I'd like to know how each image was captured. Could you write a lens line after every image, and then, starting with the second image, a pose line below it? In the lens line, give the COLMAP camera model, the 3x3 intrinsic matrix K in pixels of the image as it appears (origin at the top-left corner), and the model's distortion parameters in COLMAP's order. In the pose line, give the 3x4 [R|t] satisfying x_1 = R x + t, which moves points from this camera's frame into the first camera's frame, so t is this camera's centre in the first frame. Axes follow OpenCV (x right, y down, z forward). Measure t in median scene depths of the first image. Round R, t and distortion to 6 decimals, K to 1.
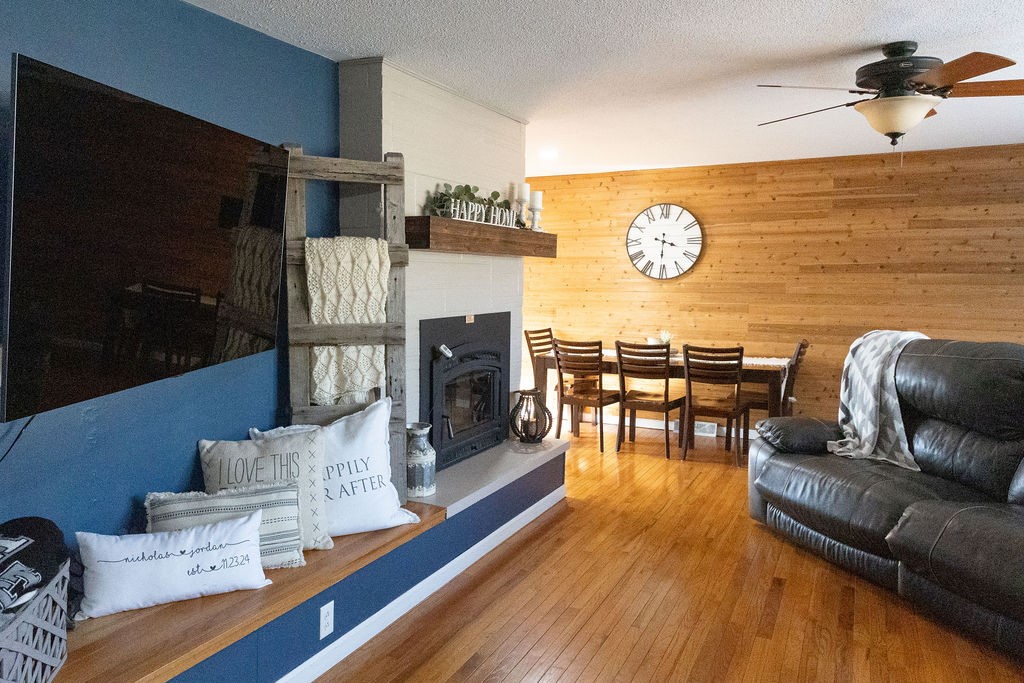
lens RADIAL K [[712.0, 0, 512.0], [0, 712.0, 341.5], [0, 0, 1]] dist [0.013501, 0.001279]
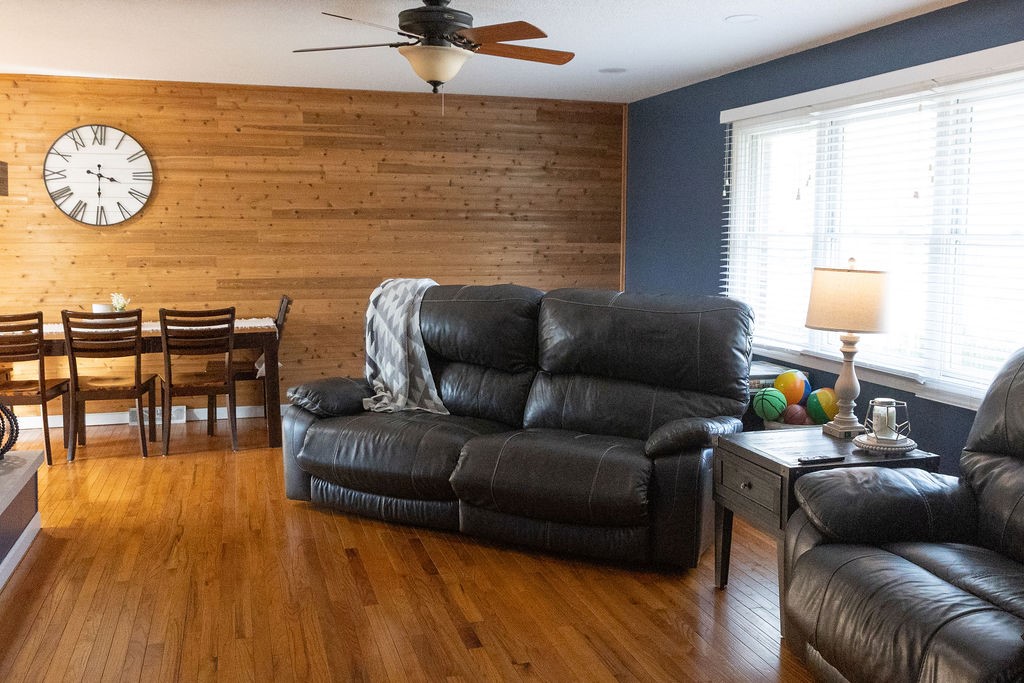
lens RADIAL K [[926.2, 0, 512.0], [0, 926.2, 341.5], [0, 0, 1]] dist [0.007786, 0.002174]
pose [[0.713813, -0.089092, 0.694647, -0.196595], [0.062295, 0.996021, 0.063731, -0.001094], [-0.697561, -0.002219, 0.716522, -0.007910]]
